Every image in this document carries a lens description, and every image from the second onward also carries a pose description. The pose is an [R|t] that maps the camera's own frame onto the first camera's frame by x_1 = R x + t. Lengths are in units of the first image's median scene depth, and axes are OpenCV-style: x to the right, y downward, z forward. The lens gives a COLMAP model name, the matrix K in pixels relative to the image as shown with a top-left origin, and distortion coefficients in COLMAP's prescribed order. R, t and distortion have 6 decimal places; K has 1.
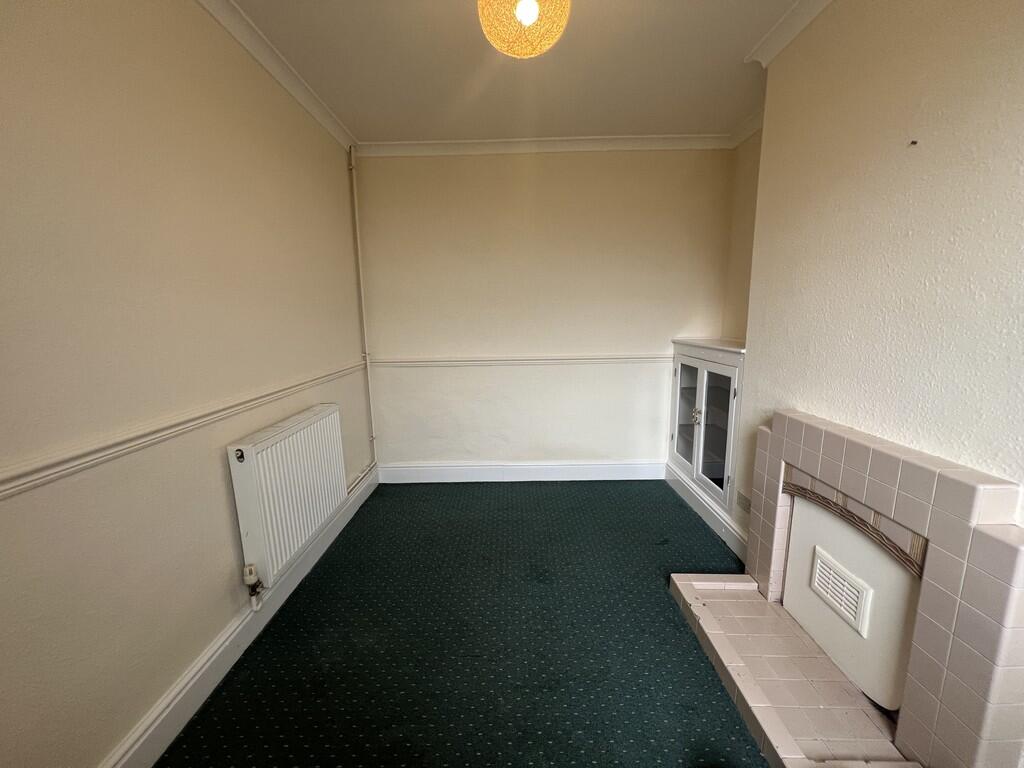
lens RADIAL K [[410.9, 0, 510.9], [0, 410.9, 385.8], [0, 0, 1]] dist [-0.000493, 0.000243]
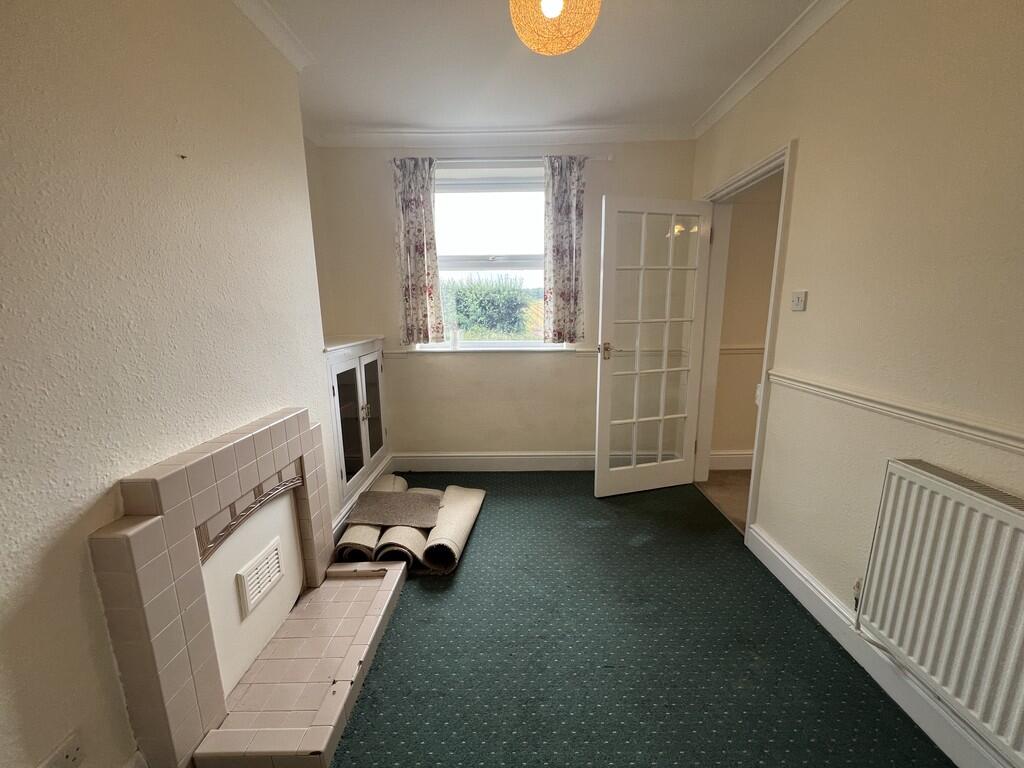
lens RADIAL K [[410.9, 0, 510.9], [0, 410.9, 385.8], [0, 0, 1]] dist [-0.000493, 0.000243]
pose [[-0.999567, 0.028034, 0.008916, 0.130085], [0.029385, 0.937335, 0.347188, -0.330991], [0.001376, 0.347300, -0.937753, 1.891388]]
